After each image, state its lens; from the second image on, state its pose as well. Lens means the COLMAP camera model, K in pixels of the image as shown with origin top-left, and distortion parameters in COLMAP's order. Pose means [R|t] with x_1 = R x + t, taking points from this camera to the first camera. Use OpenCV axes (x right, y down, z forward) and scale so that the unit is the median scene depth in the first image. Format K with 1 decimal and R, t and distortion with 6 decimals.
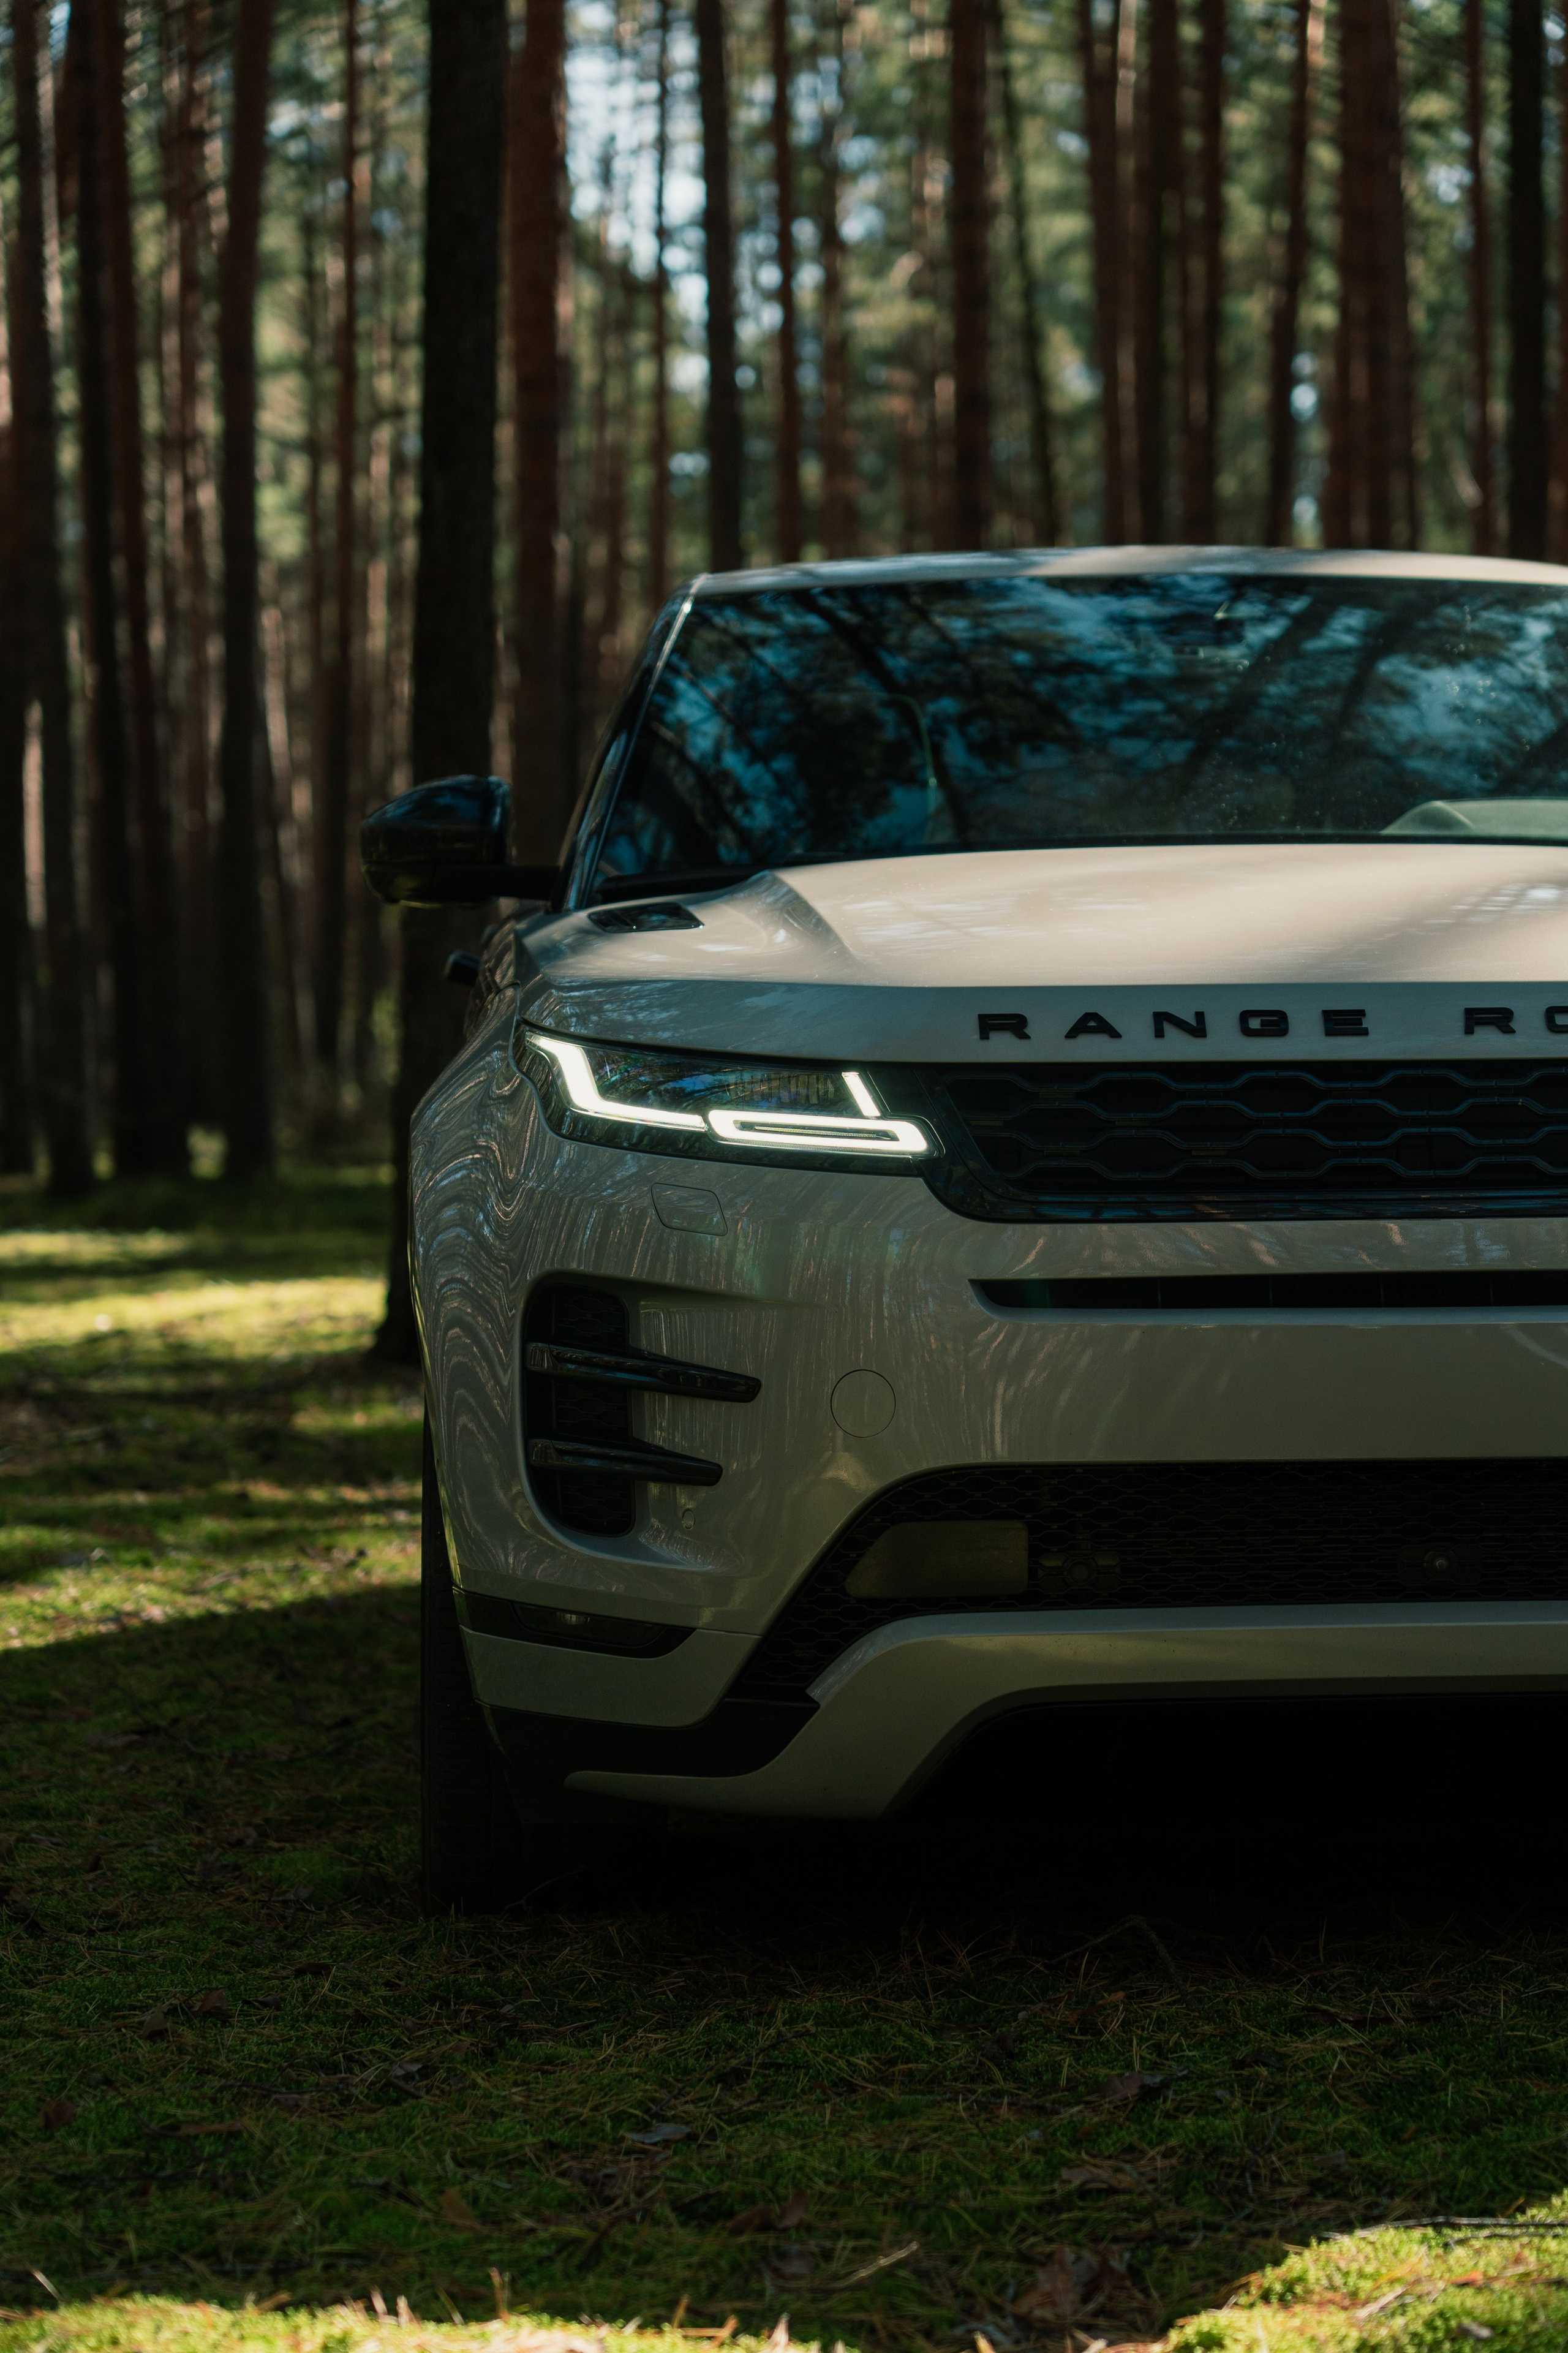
lens RADIAL K [[4732.2, 0, 784.0], [0, 4732.2, 1176.5], [0, 0, 1]] dist [0.077938, 0.107220]
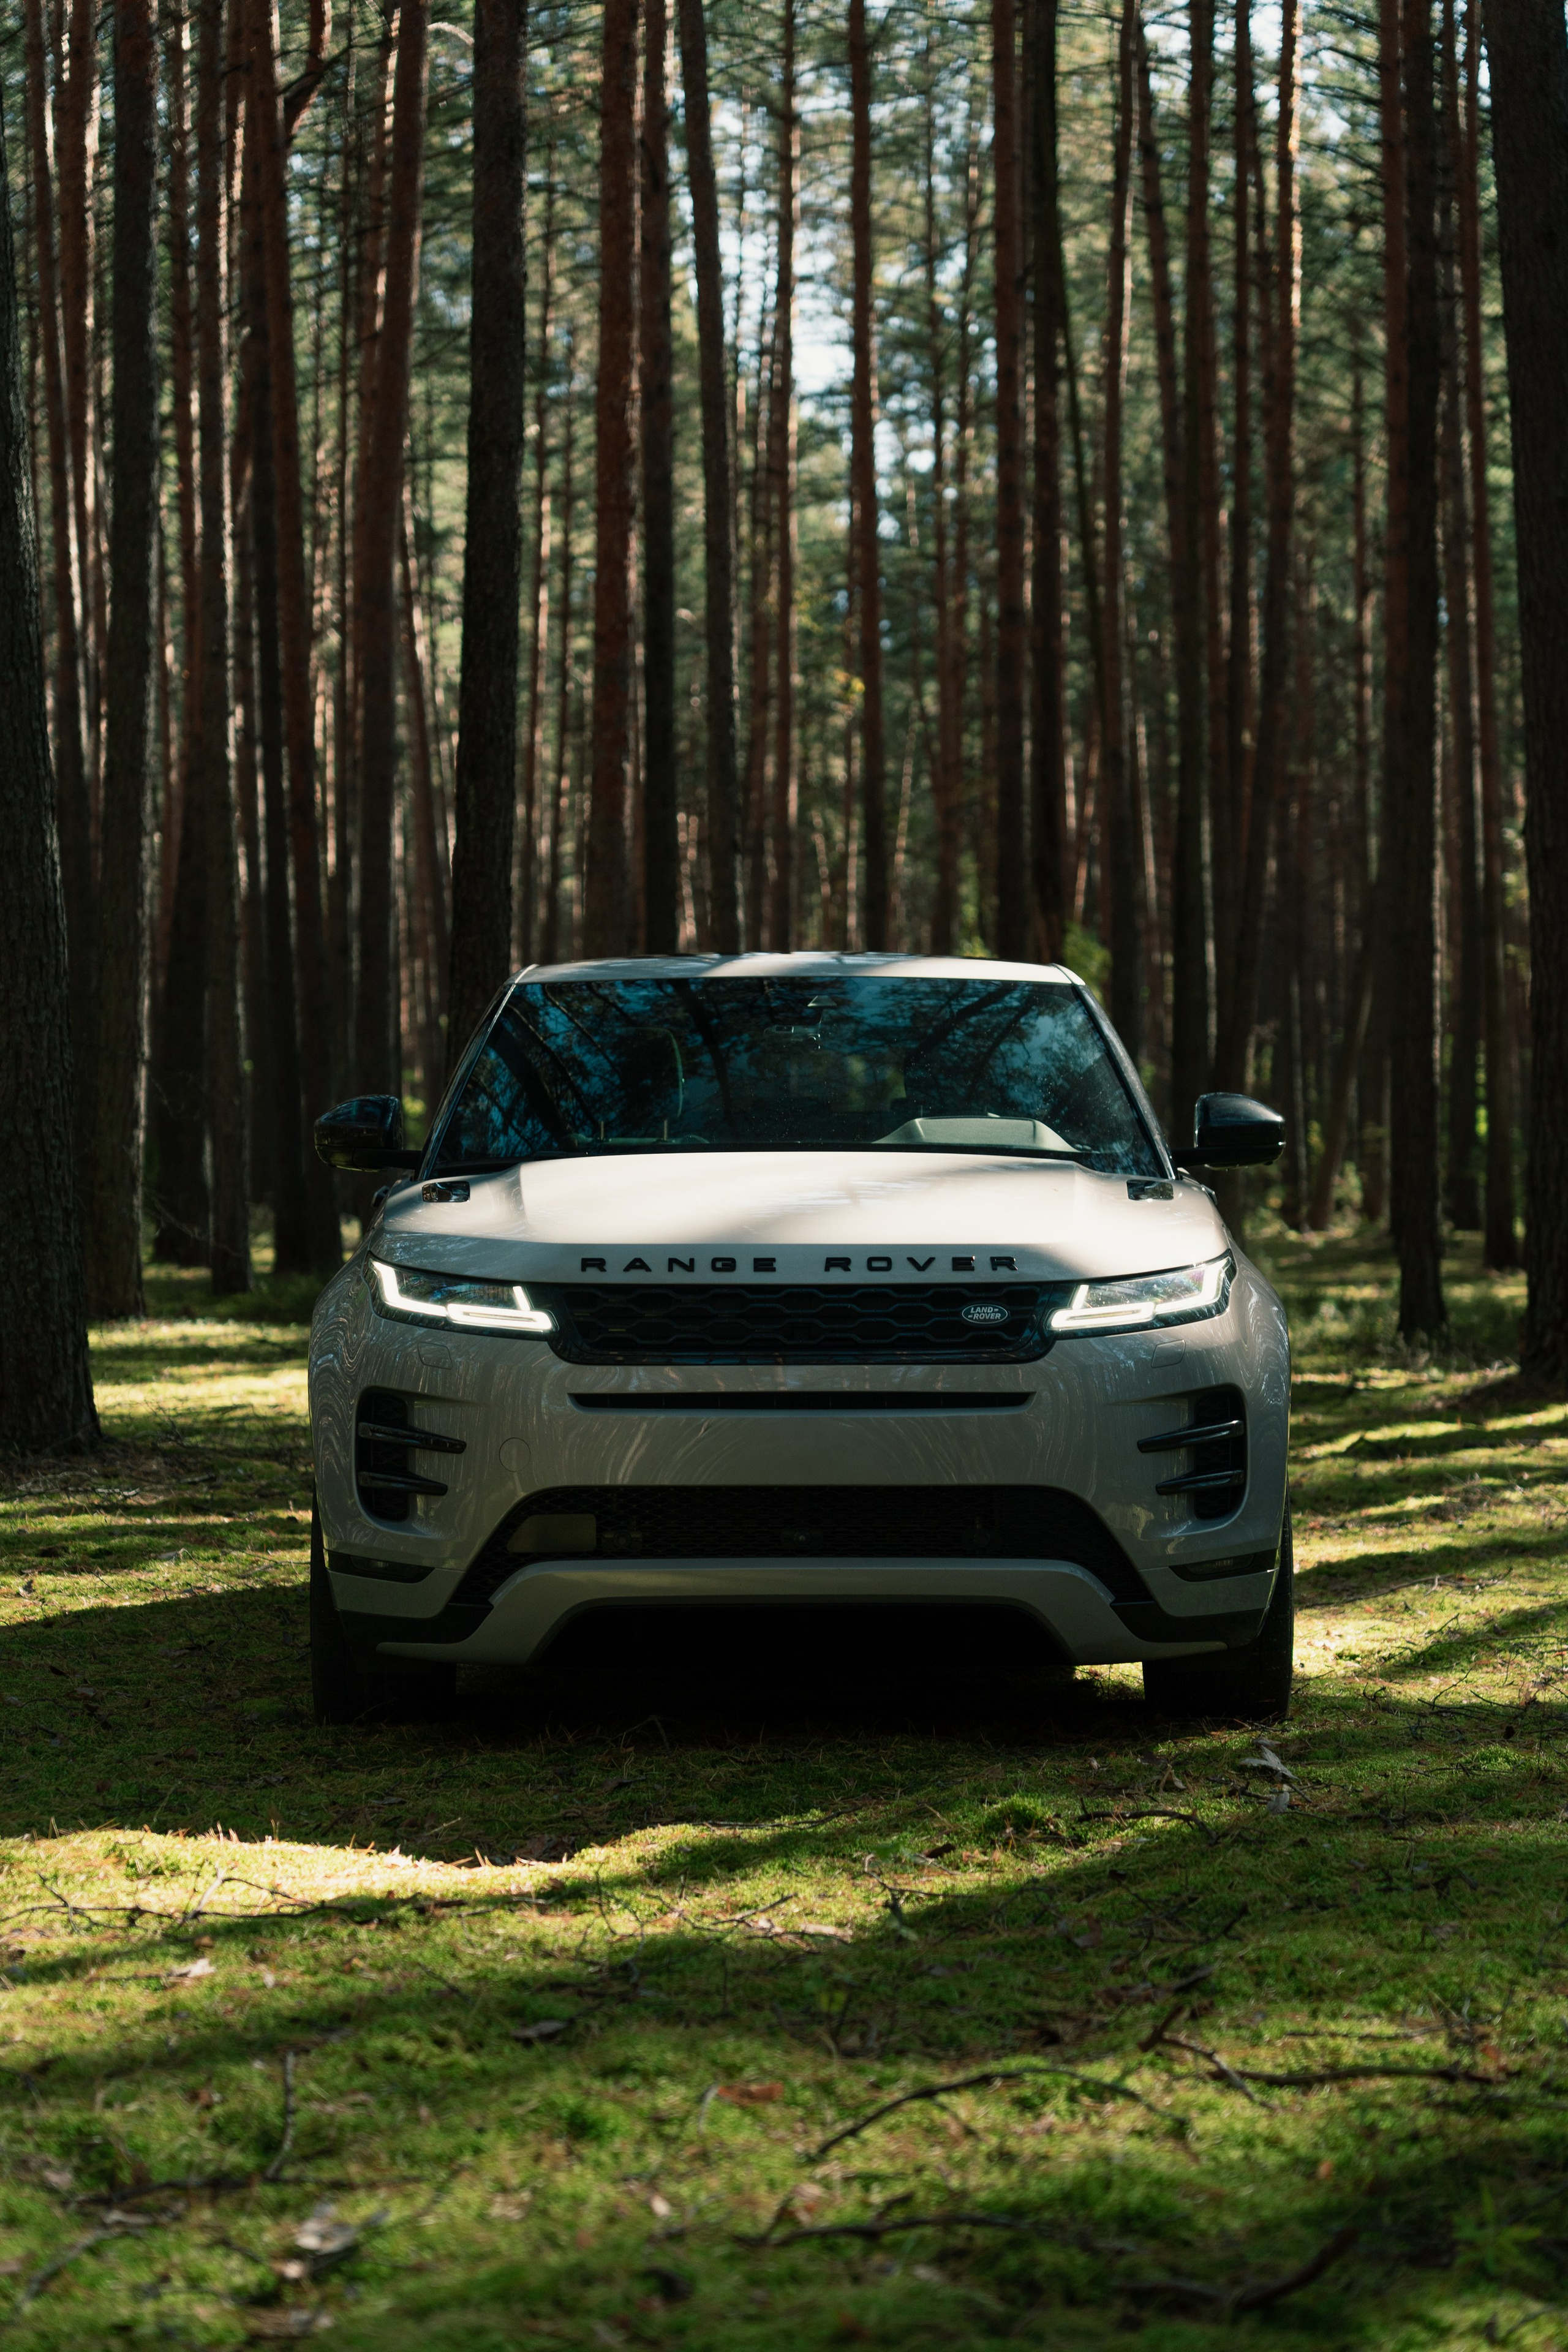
lens RADIAL K [[4599.5, 0, 785.4], [0, 4599.5, 1222.5], [0, 0, 1]] dist [0.046279, 0.028636]
pose [[0.999189, 0.009429, -0.039154, 0.198527], [-0.009668, 0.999936, -0.005913, -0.038221], [0.039096, 0.006287, 0.999216, -0.900329]]
